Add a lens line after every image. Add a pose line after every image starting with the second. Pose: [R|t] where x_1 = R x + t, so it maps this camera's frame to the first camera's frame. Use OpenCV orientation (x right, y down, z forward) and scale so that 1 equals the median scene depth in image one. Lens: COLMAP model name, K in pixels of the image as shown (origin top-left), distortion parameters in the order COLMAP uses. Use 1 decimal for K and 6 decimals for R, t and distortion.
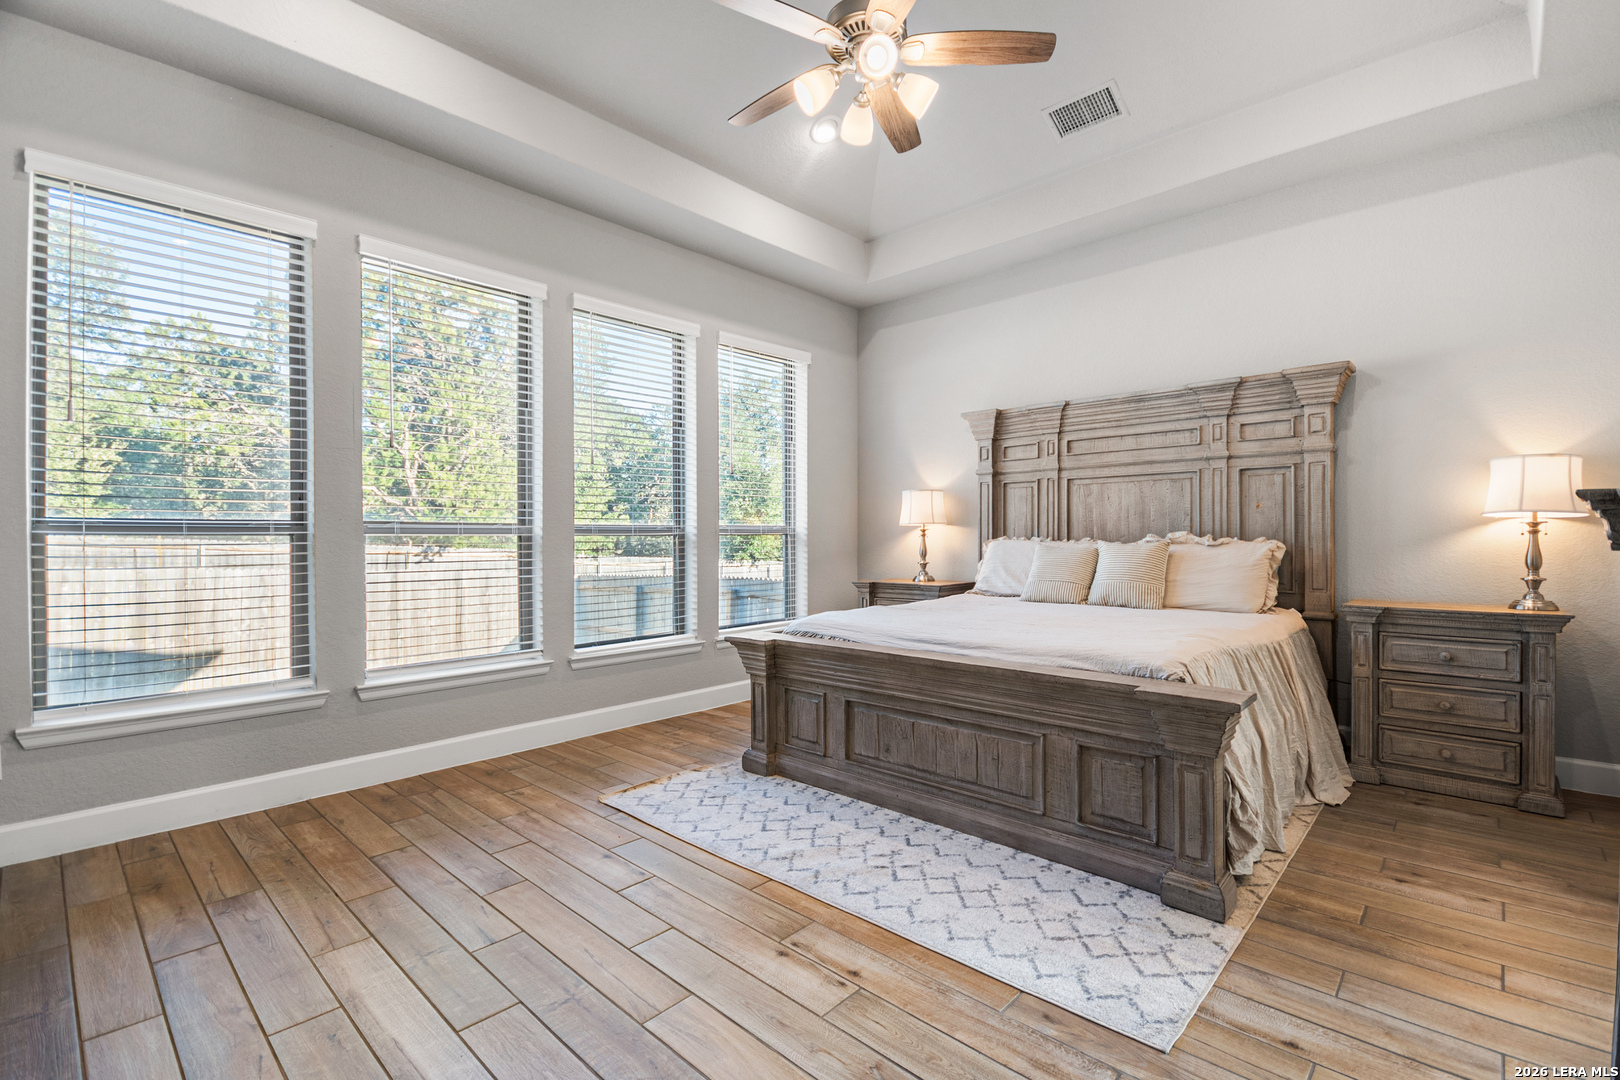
lens RADIAL K [[723.3, 0, 808.7], [0, 723.3, 539.9], [0, 0, 1]] dist [0.004597, -0.007125]
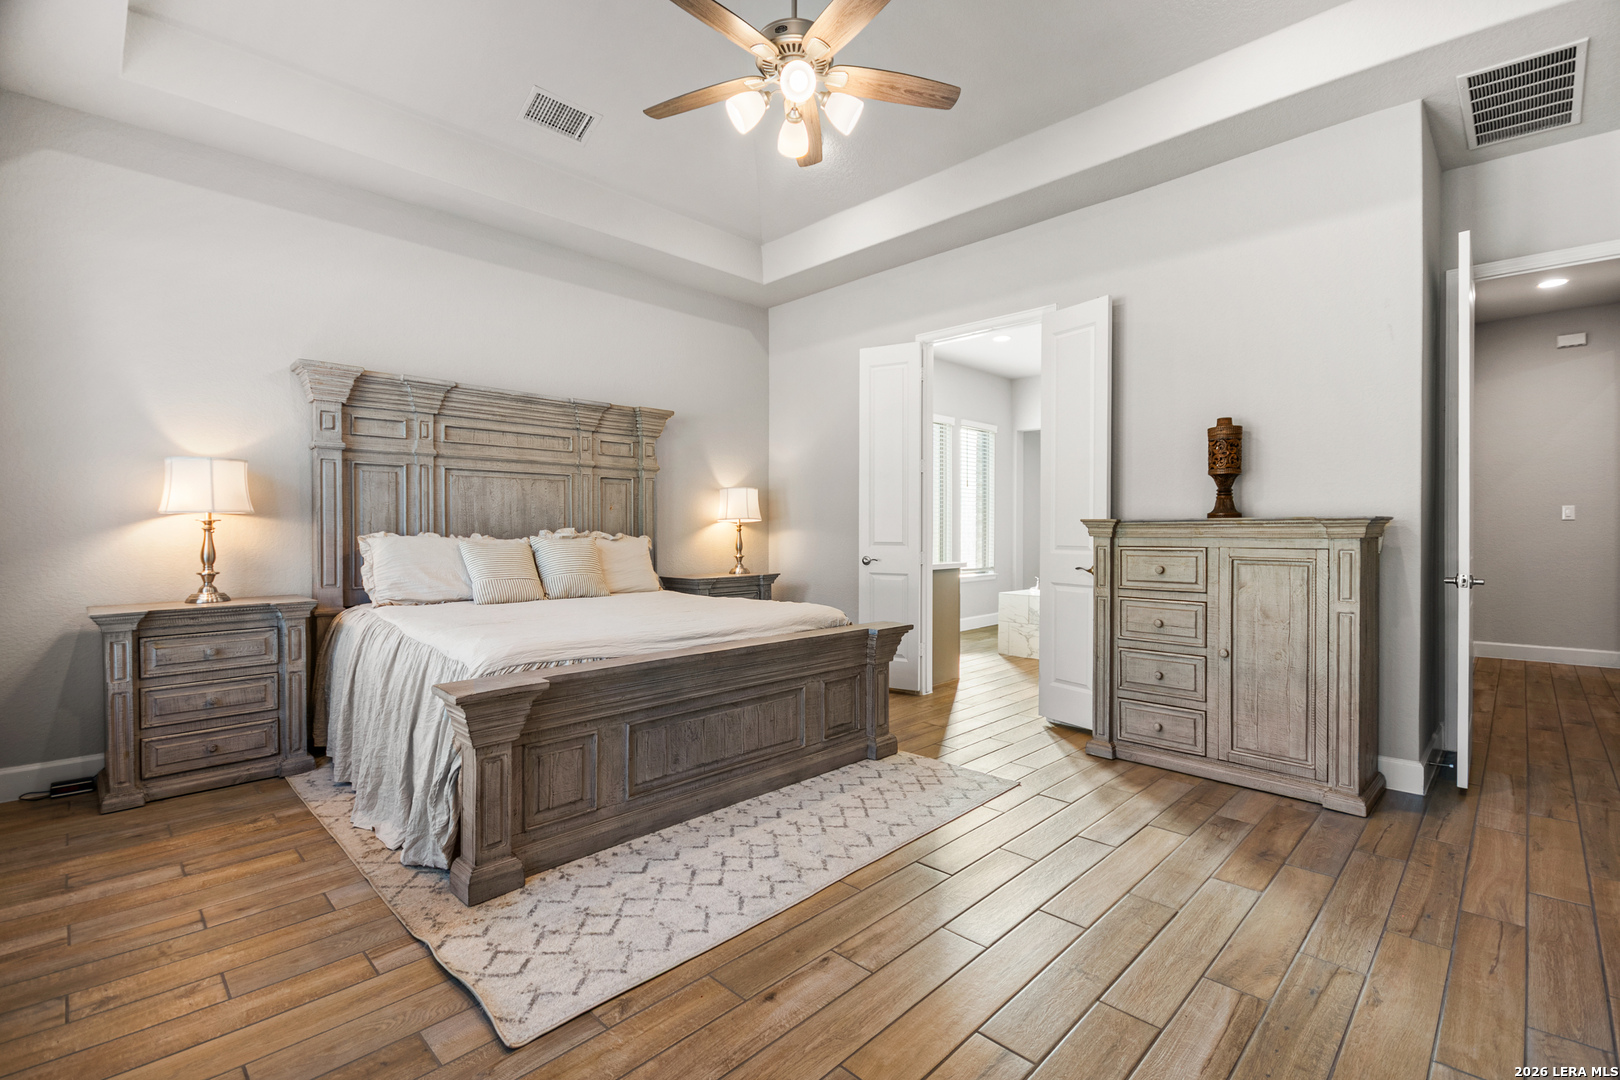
lens RADIAL K [[723.3, 0, 822.7], [0, 723.3, 528.7], [0, 0, 1]] dist [0.004597, -0.007125]
pose [[0.019175, 0.007074, 0.999791, -0.652384], [0.005642, 0.999958, -0.007183, 0.000148], [-0.999800, 0.005779, 0.019134, 0.632026]]
